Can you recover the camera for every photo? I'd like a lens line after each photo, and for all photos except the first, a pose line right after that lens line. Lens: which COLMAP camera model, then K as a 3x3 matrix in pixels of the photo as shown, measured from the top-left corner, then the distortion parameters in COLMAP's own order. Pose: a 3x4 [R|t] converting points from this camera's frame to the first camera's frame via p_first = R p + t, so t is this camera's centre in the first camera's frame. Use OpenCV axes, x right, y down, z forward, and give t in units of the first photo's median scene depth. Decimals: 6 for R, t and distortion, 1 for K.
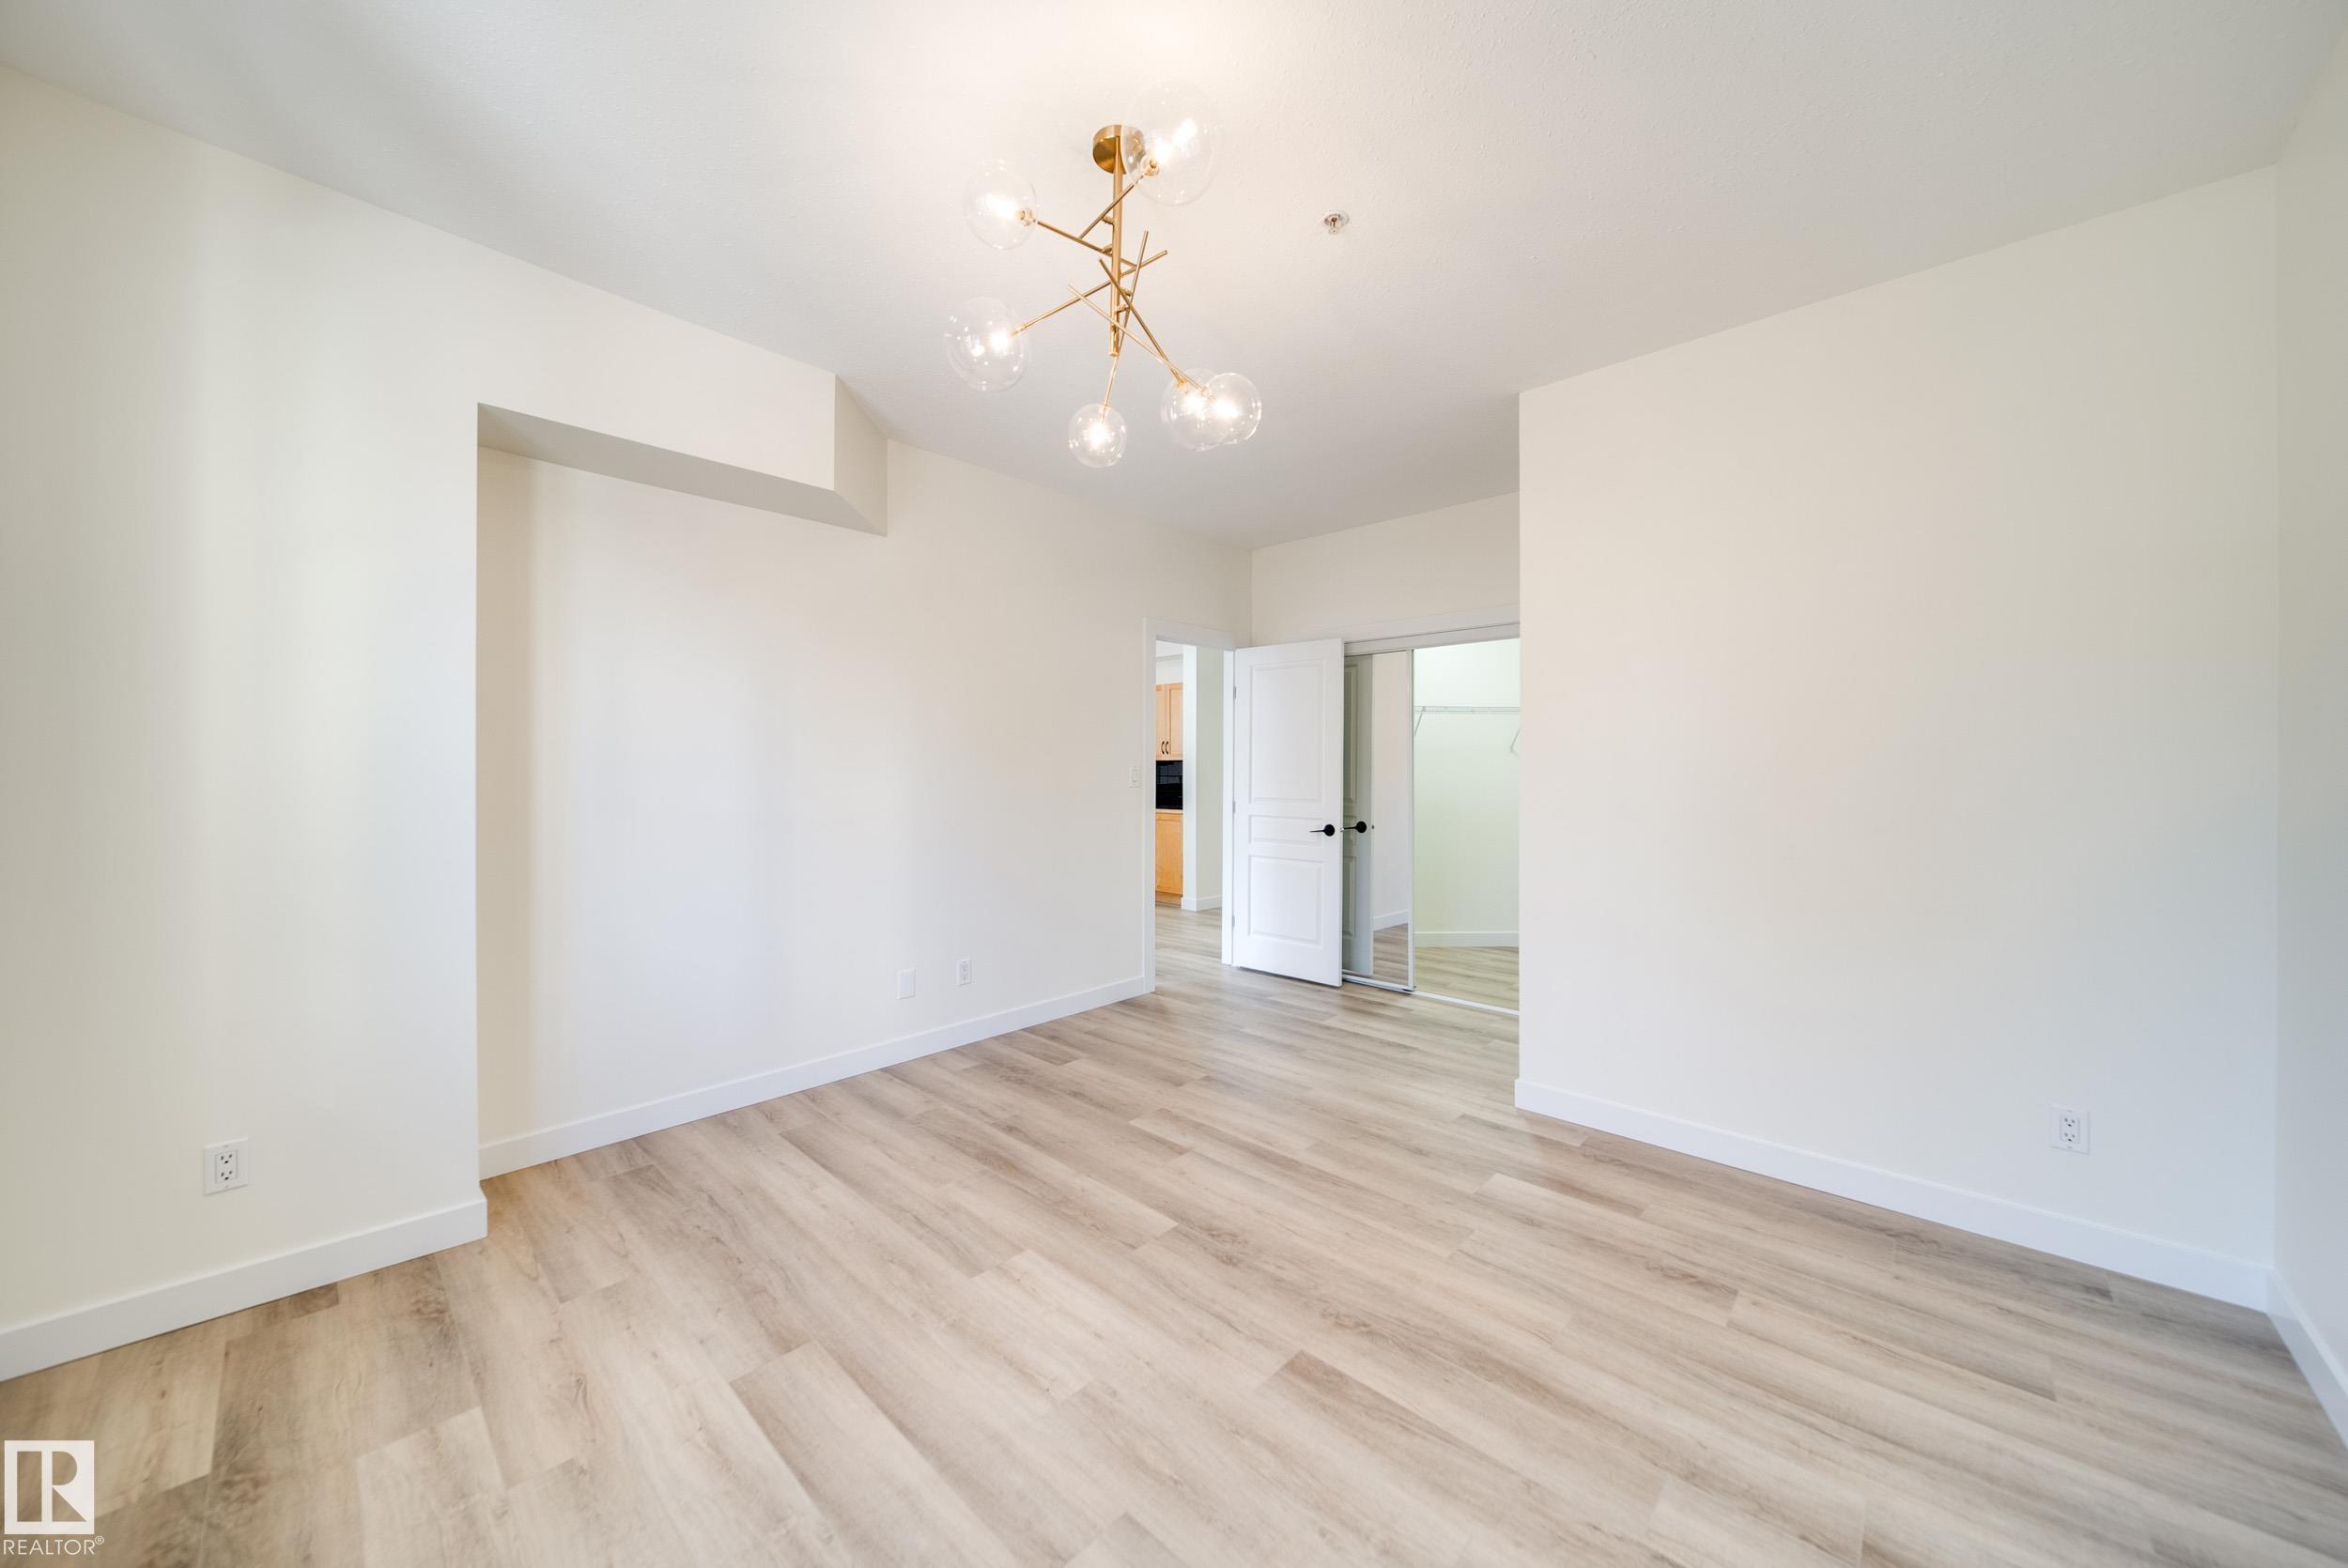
lens RADIAL K [[827.1, 0, 1175.4], [0, 827.1, 778.5], [0, 0, 1]] dist [0.000704, -0.001937]
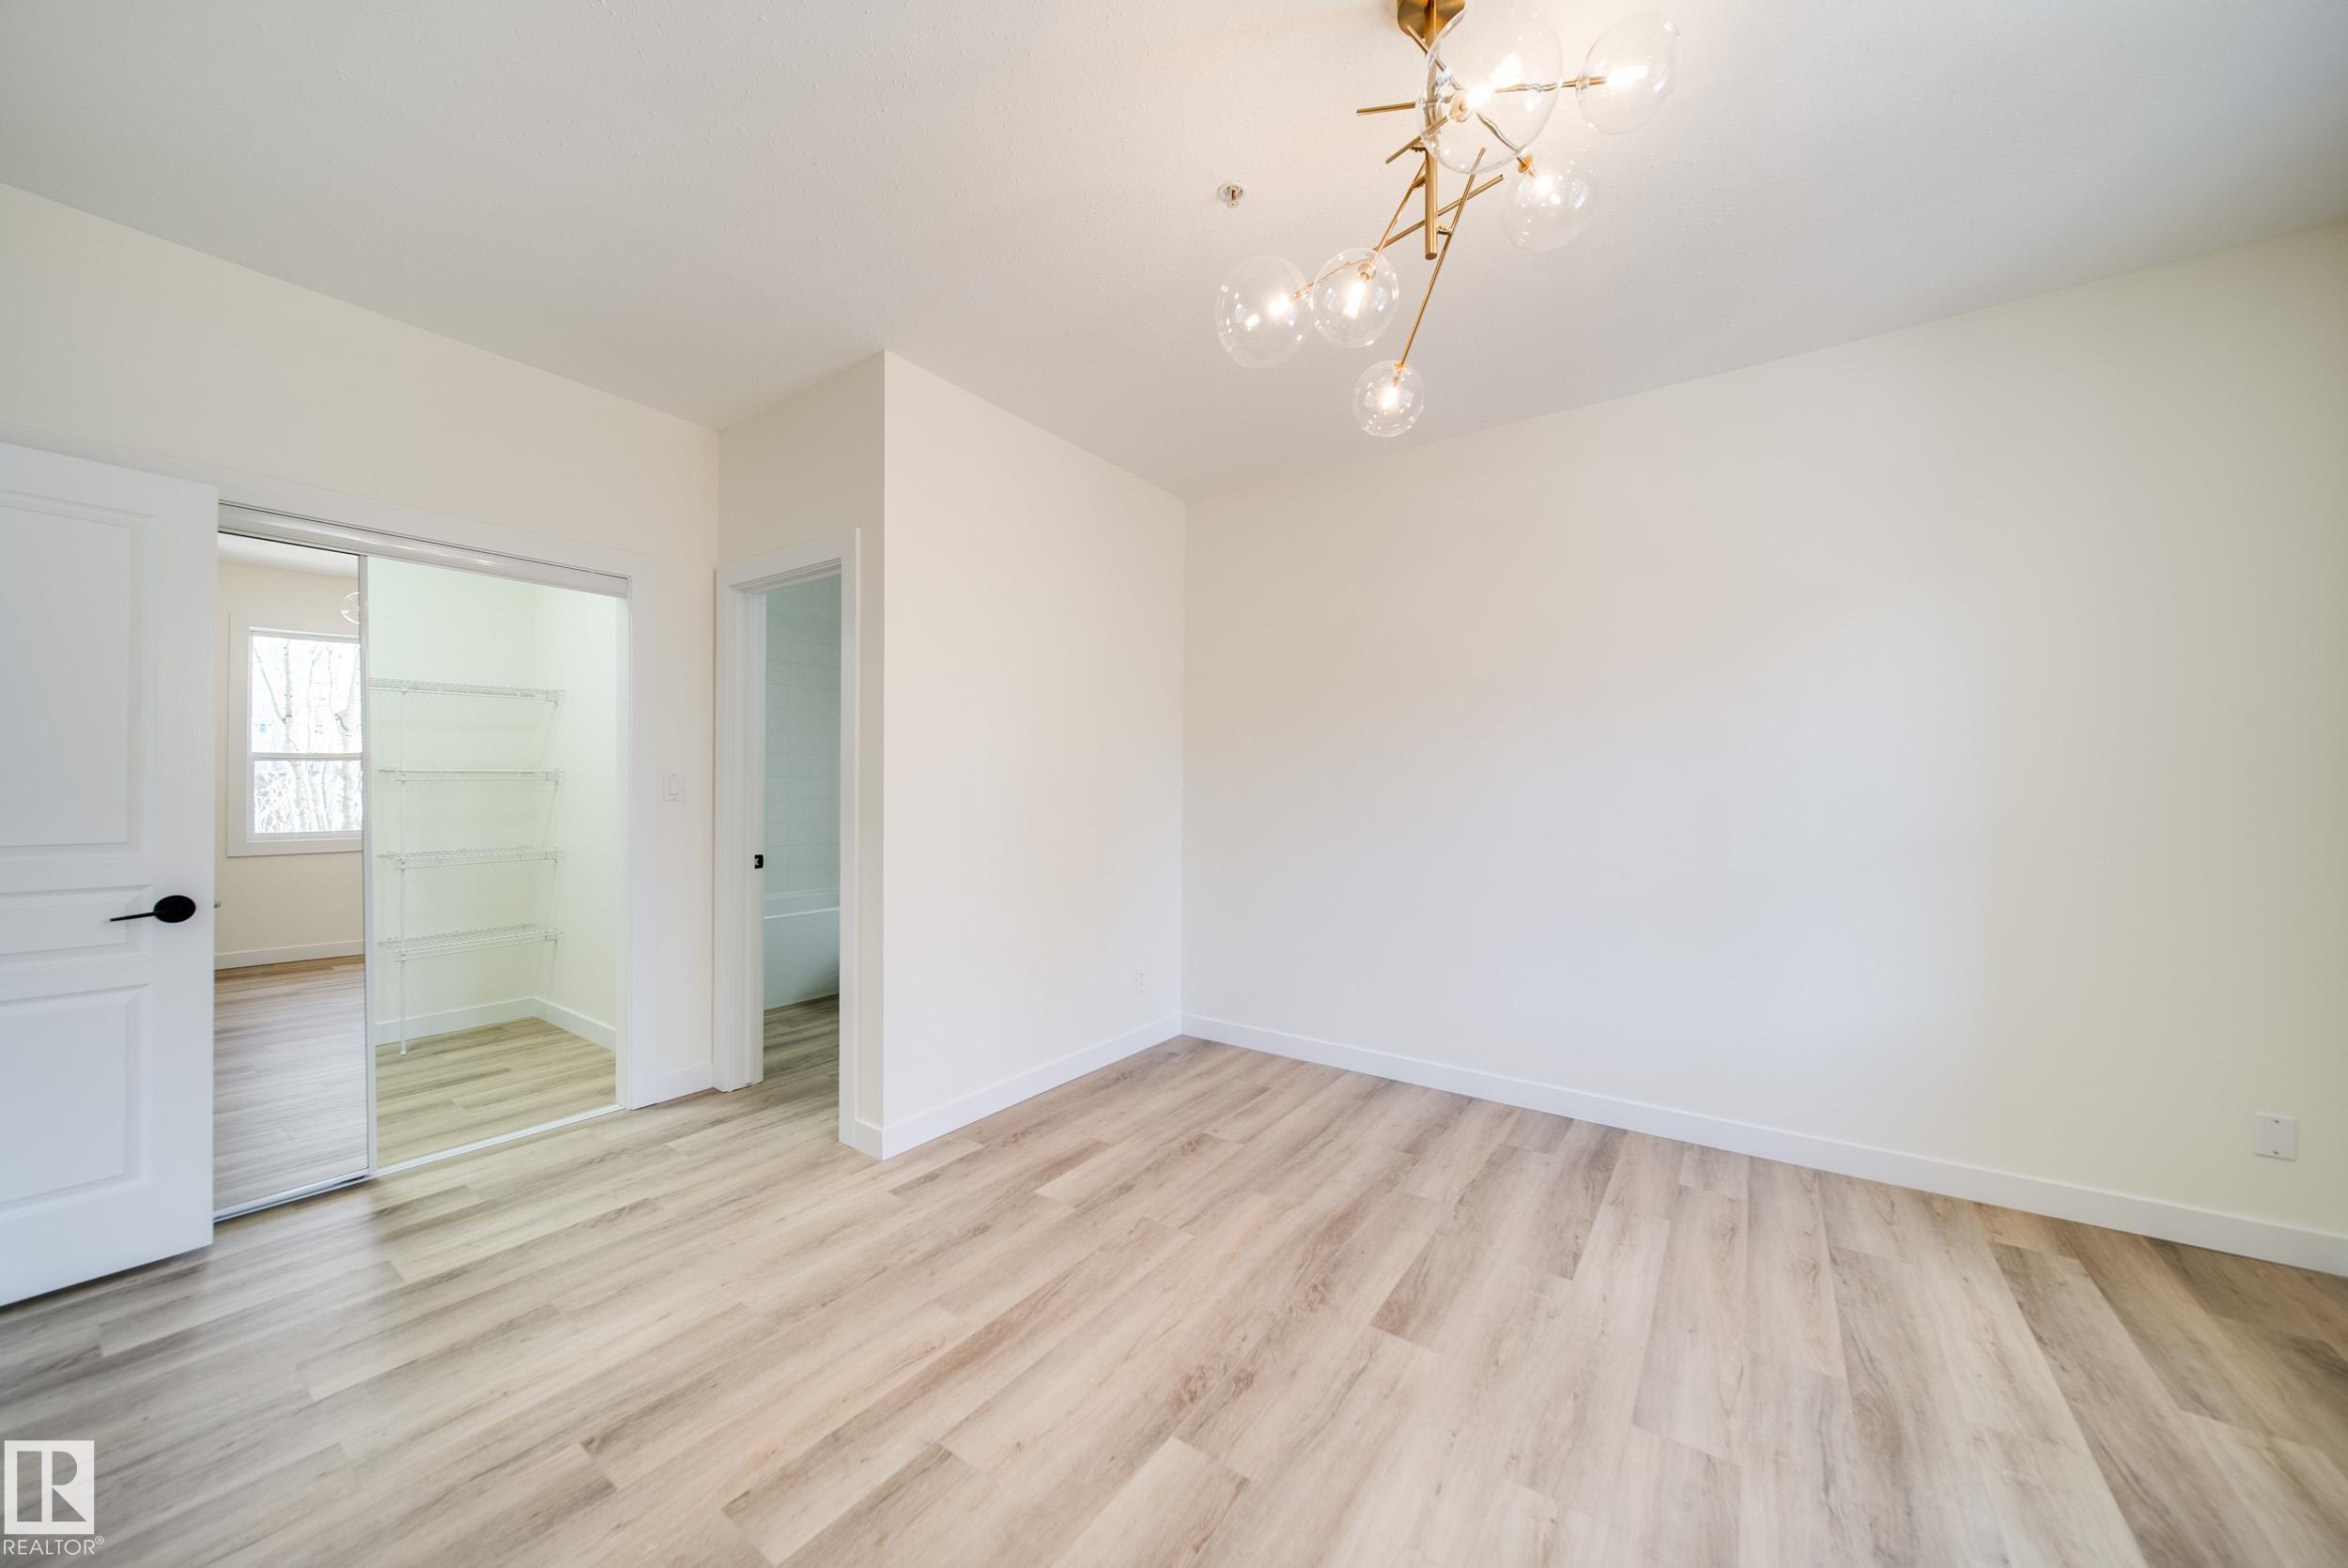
lens RADIAL K [[827.1, 0, 1174.8], [0, 827.1, 782.0], [0, 0, 1]] dist [0.000704, -0.001937]
pose [[-0.139994, 0.002245, 0.990150, -0.688450], [0.003519, 0.999992, -0.001770, -0.006306], [-0.990146, 0.003237, -0.140001, 1.104815]]
